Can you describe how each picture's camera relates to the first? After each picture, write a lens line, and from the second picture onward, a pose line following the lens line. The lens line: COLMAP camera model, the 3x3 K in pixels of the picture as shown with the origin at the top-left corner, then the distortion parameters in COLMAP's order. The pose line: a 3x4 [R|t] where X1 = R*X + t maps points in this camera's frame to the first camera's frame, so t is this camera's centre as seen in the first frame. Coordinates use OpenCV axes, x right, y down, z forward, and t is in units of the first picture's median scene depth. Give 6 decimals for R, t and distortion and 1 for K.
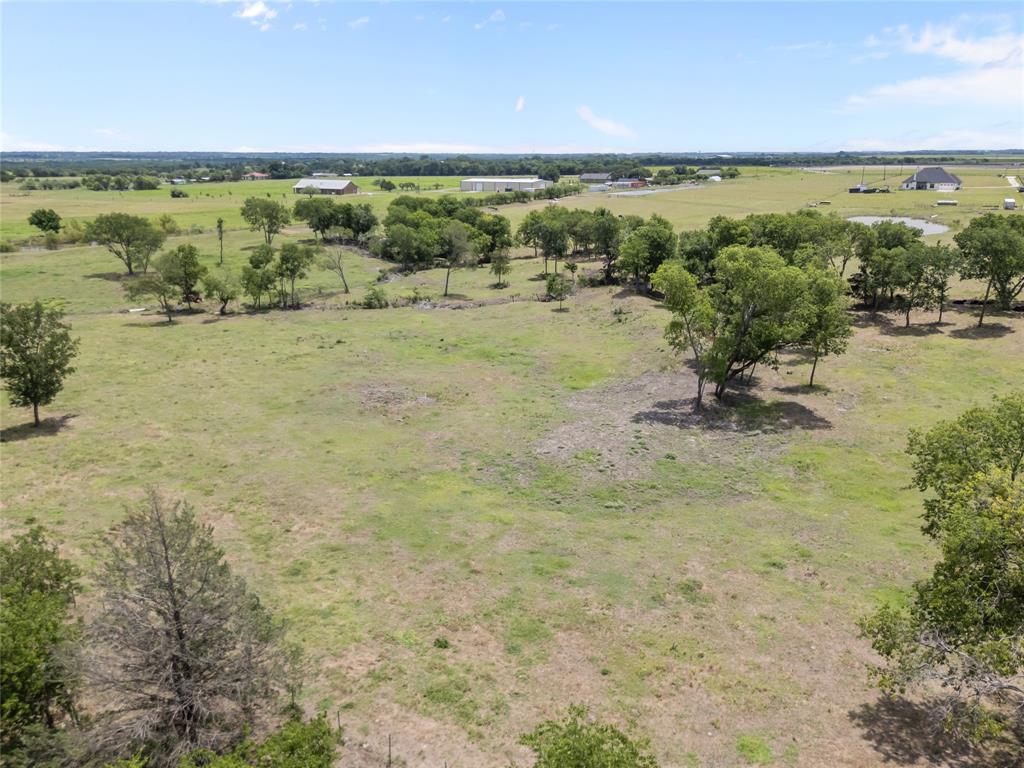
lens RADIAL K [[753.5, 0, 512.0], [0, 753.5, 384.0], [0, 0, 1]] dist [0.063471, -0.053209]
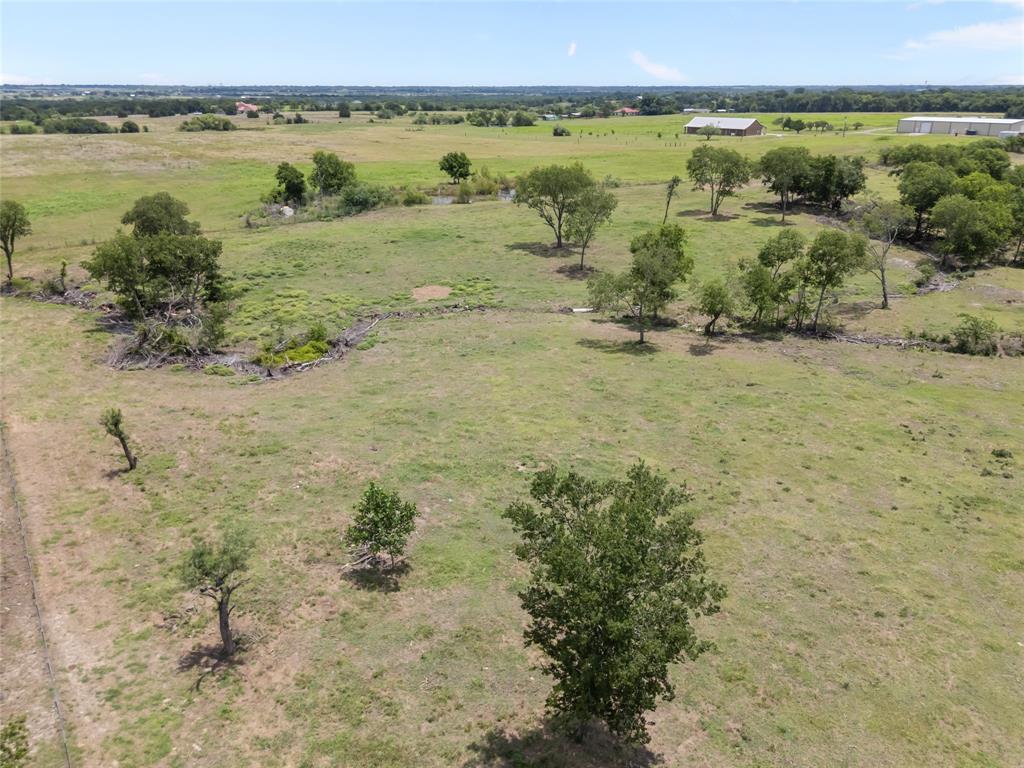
lens RADIAL K [[753.5, 0, 512.0], [0, 753.5, 384.0], [0, 0, 1]] dist [0.063471, -0.053209]
pose [[0.913957, 0.151462, -0.376487, -0.096954], [-0.121928, 0.987363, 0.101228, -0.032435], [0.387062, -0.046614, 0.920875, 0.112189]]
